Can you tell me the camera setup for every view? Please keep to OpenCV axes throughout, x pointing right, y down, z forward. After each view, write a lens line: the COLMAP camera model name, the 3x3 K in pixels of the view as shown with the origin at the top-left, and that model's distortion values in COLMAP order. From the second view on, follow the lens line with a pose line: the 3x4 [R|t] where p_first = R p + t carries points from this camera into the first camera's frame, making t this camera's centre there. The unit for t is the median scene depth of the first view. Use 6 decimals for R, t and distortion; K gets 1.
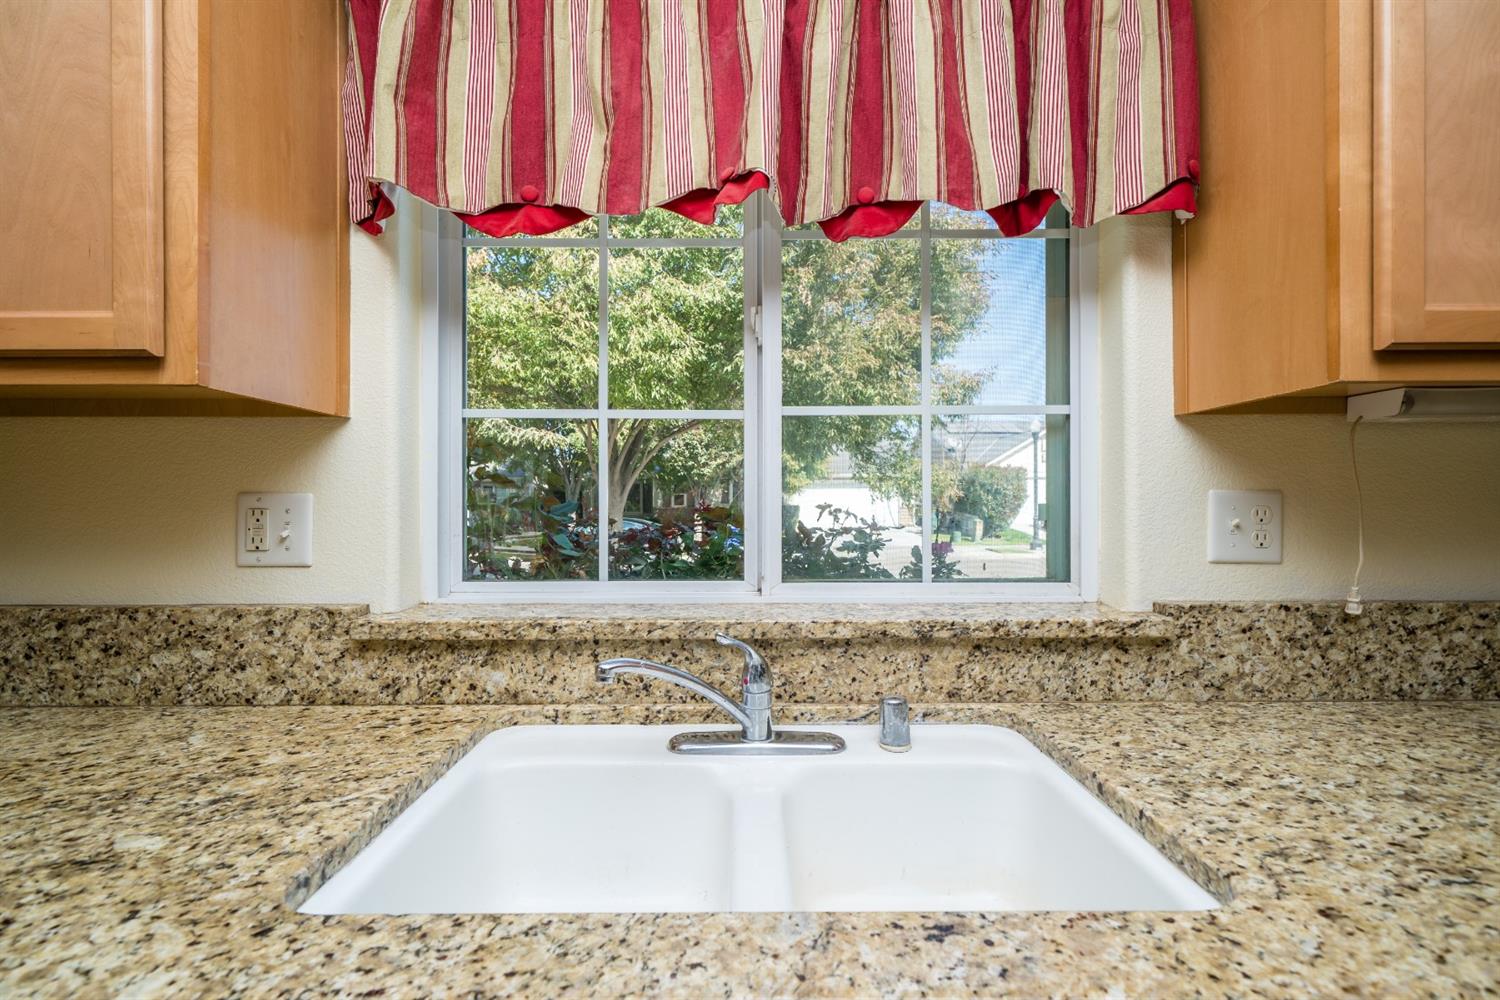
lens RADIAL K [[635.6, 0, 746.4], [0, 635.6, 501.0], [0, 0, 1]] dist [0.000170, 0.000121]
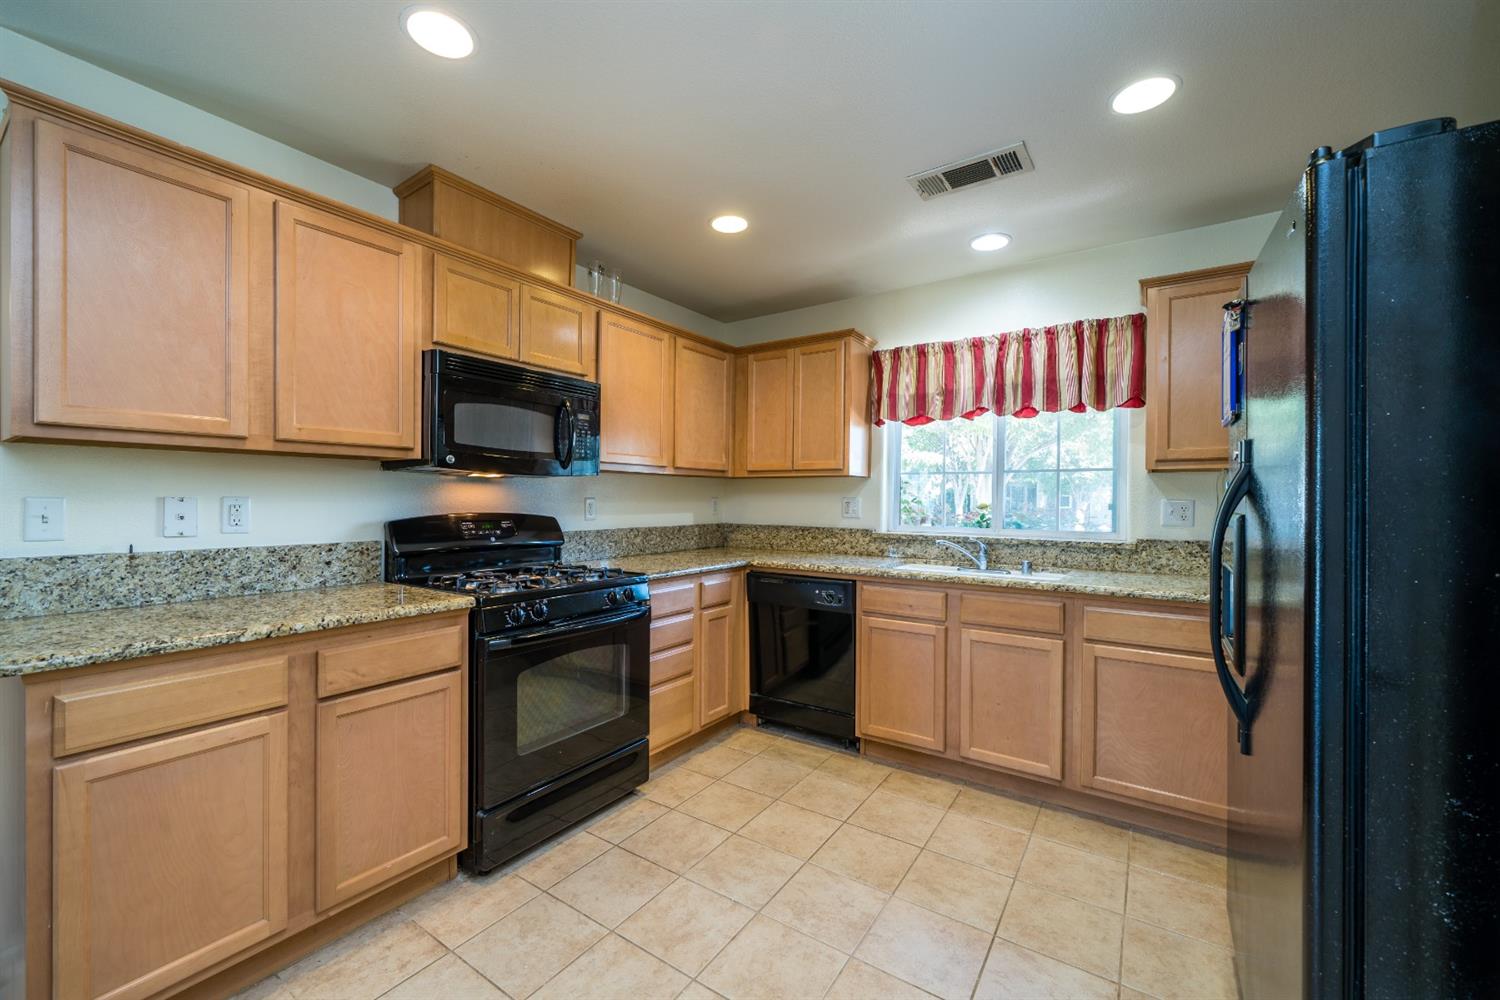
lens RADIAL K [[600.6, 0, 748.0], [0, 600.6, 503.9], [0, 0, 1]] dist [-0.000795, -0.000494]
pose [[0.828246, 0.013602, -0.560200, 0.729385], [-0.012641, 0.999904, 0.005590, 0.011285], [0.560222, 0.002451, 0.828339, -2.276370]]
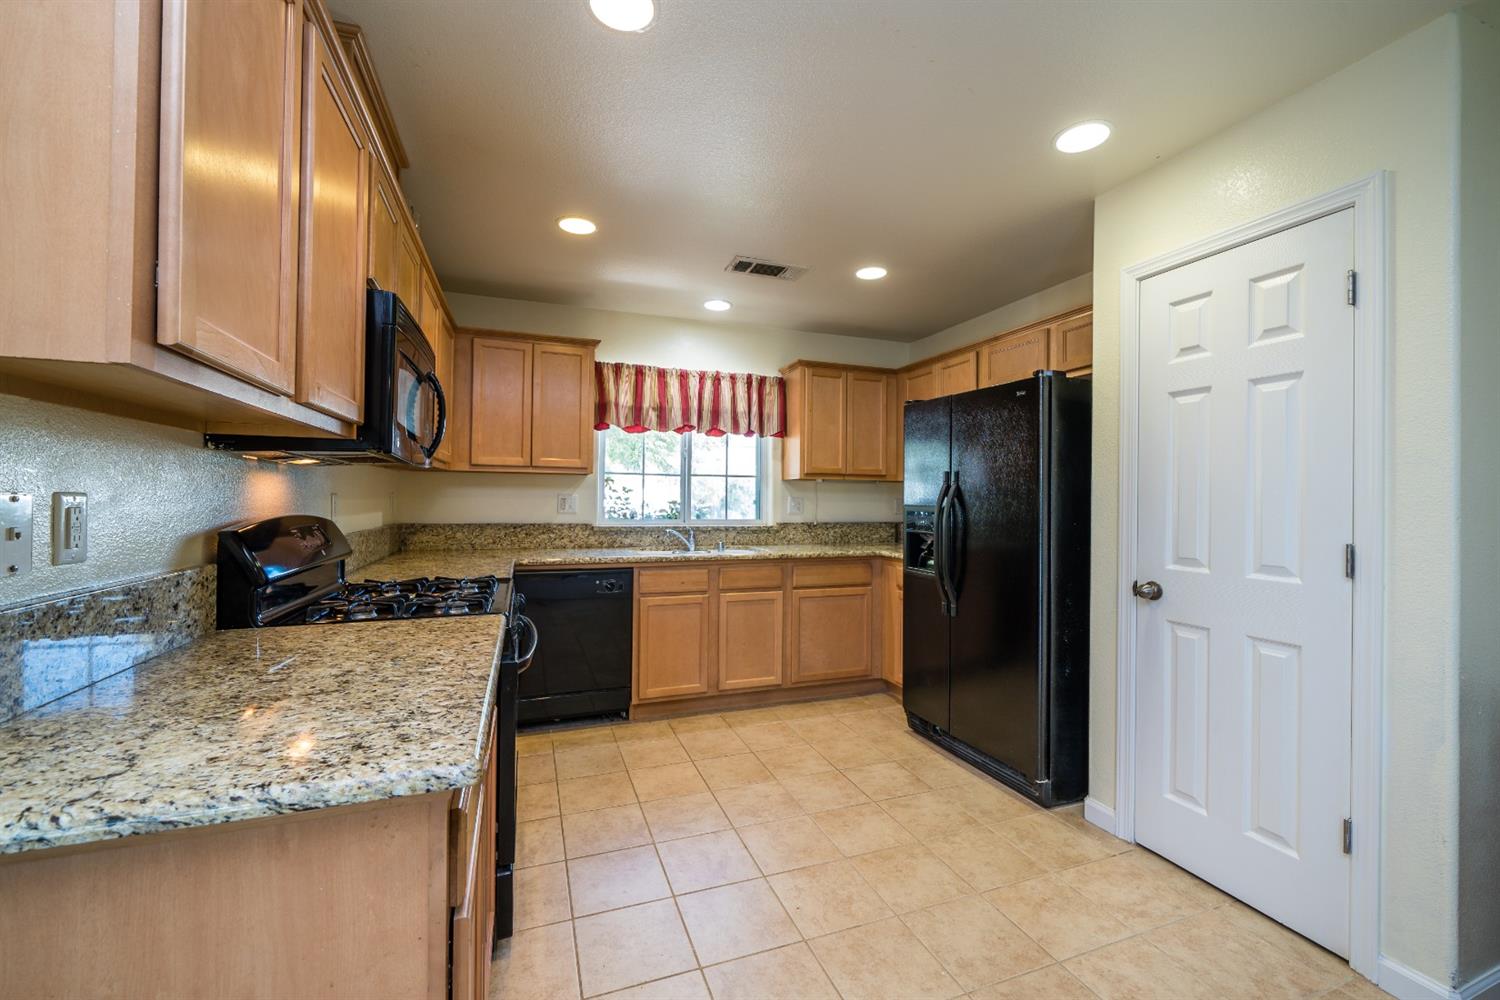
lens RADIAL K [[600.6, 0, 754.1], [0, 600.6, 496.5], [0, 0, 1]] dist [-0.000795, -0.000494]
pose [[0.934613, 0.014929, 0.355353, -1.009351], [-0.012152, 0.999876, -0.010047, 0.023820], [-0.355459, 0.005072, 0.934678, -2.910016]]
